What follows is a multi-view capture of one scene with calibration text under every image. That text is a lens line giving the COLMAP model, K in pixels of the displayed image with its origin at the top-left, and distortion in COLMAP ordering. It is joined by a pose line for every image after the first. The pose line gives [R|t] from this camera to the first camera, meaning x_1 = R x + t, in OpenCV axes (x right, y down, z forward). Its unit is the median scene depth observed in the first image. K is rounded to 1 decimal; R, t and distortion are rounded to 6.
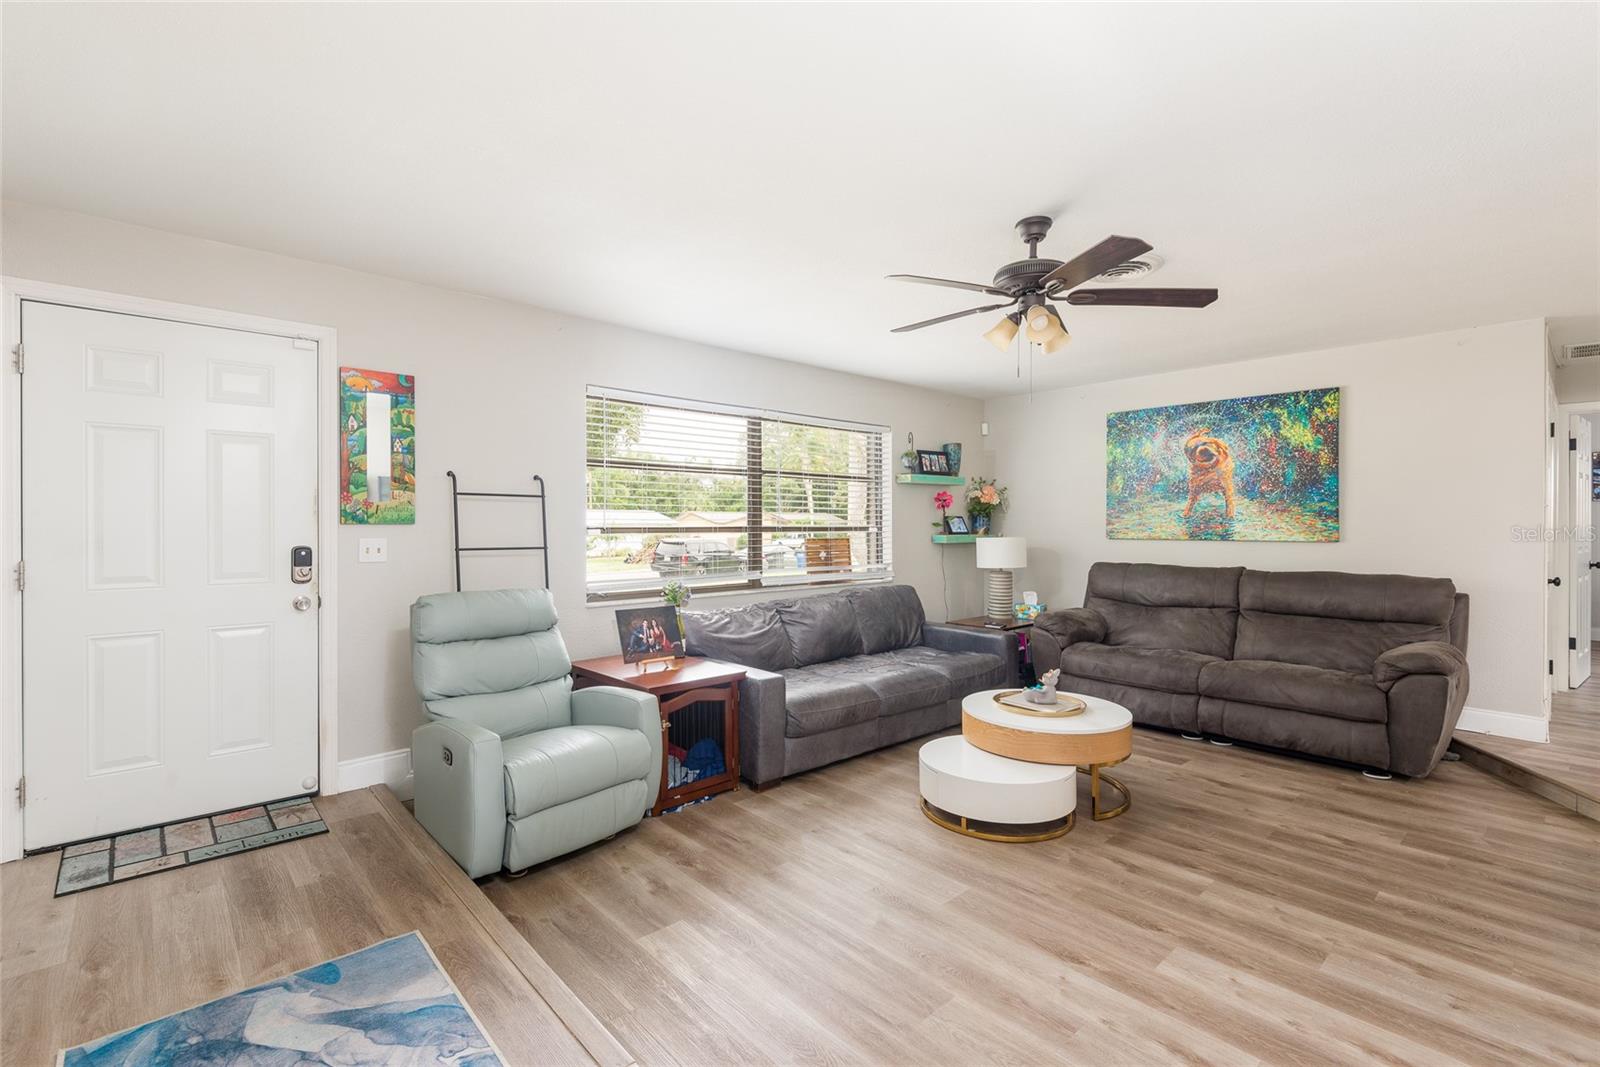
lens RADIAL K [[727.7, 0, 801.2], [0, 727.7, 529.7], [0, 0, 1]] dist [0.005495, -0.000247]
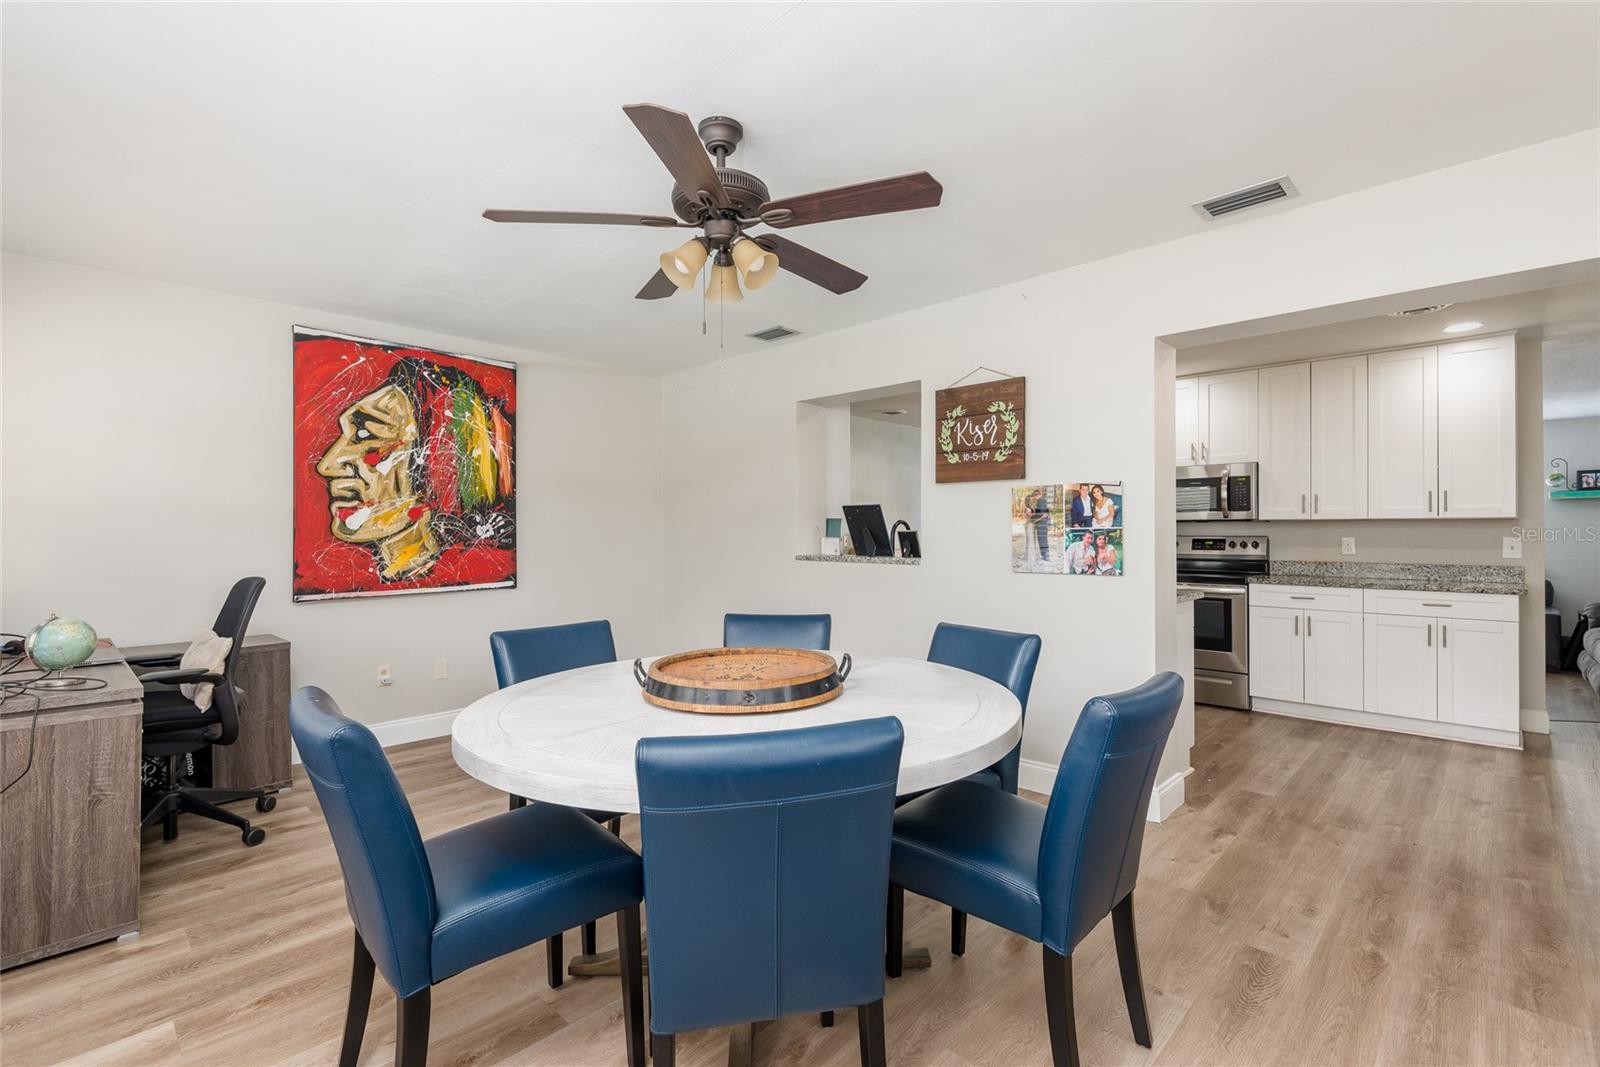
lens RADIAL K [[727.7, 0, 801.2], [0, 727.7, 529.7], [0, 0, 1]] dist [0.005495, -0.000247]
pose [[0.069901, -0.006929, -0.997530, 2.423182], [-0.010348, 0.999917, -0.007671, 0.023995], [0.997500, 0.010859, 0.069823, -0.734274]]
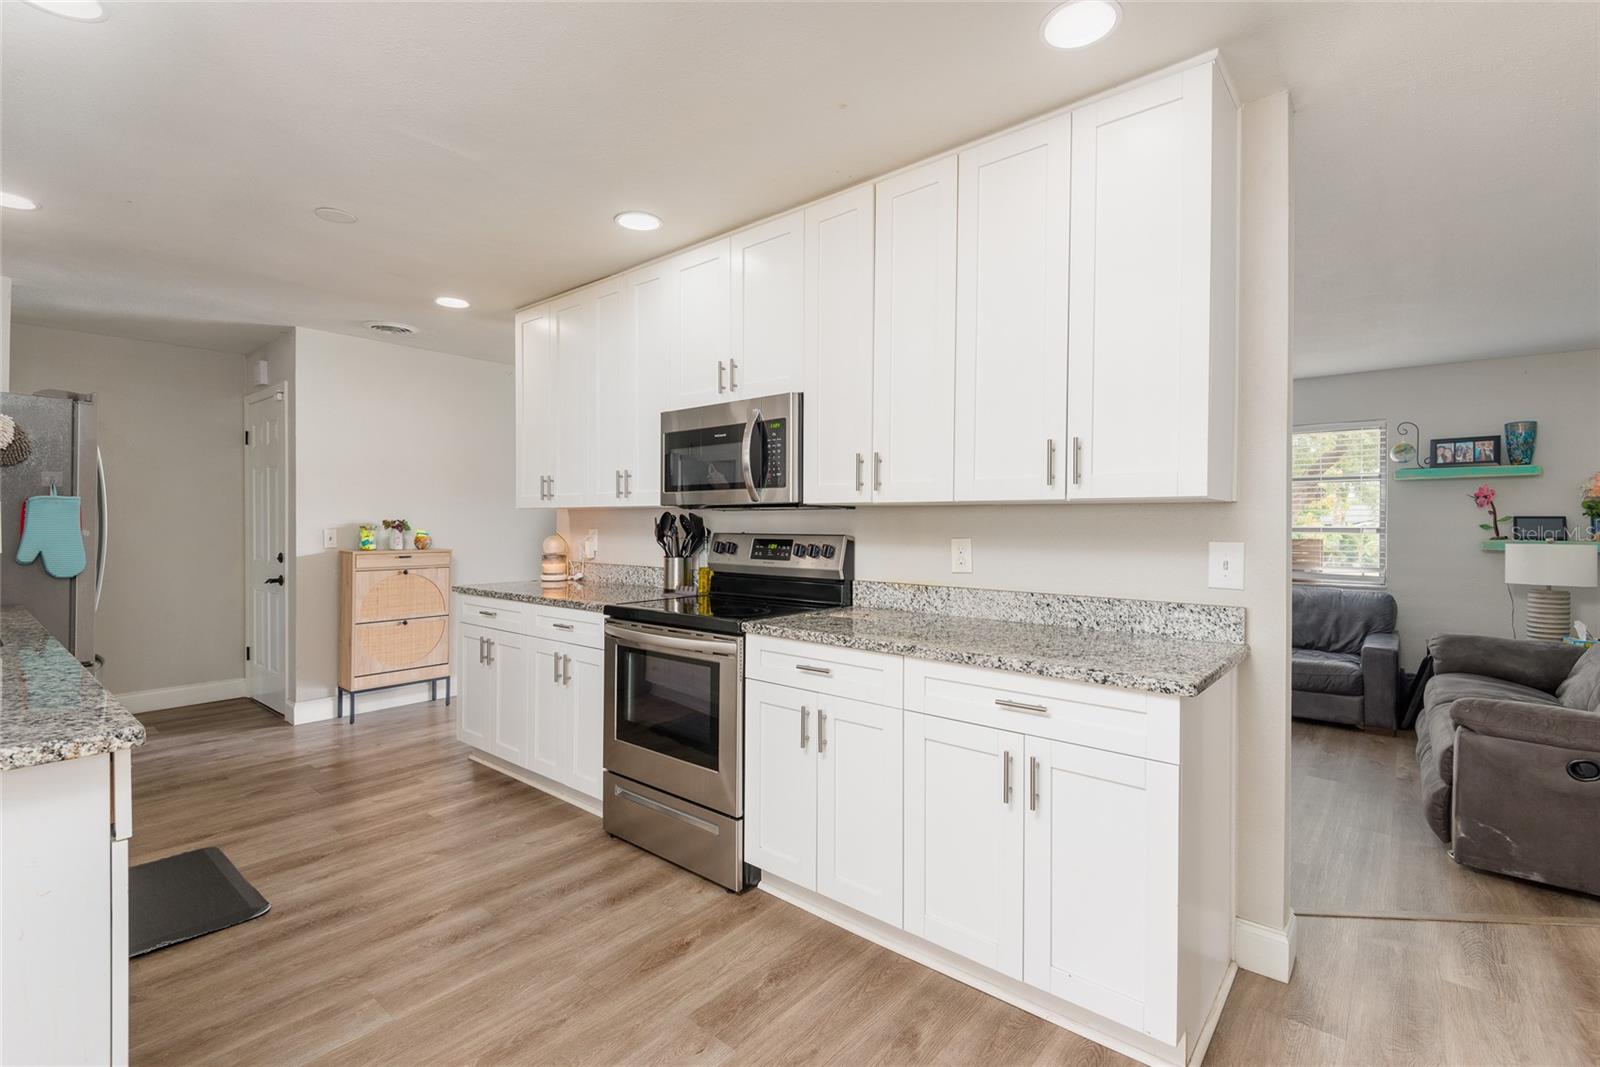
lens RADIAL K [[727.7, 0, 801.2], [0, 727.7, 529.7], [0, 0, 1]] dist [0.005495, -0.000247]
pose [[0.137144, 0.006953, -0.990527, 1.707306], [-0.013183, 0.999900, 0.005193, 0.004373], [0.990463, 0.012346, 0.137222, 0.262906]]
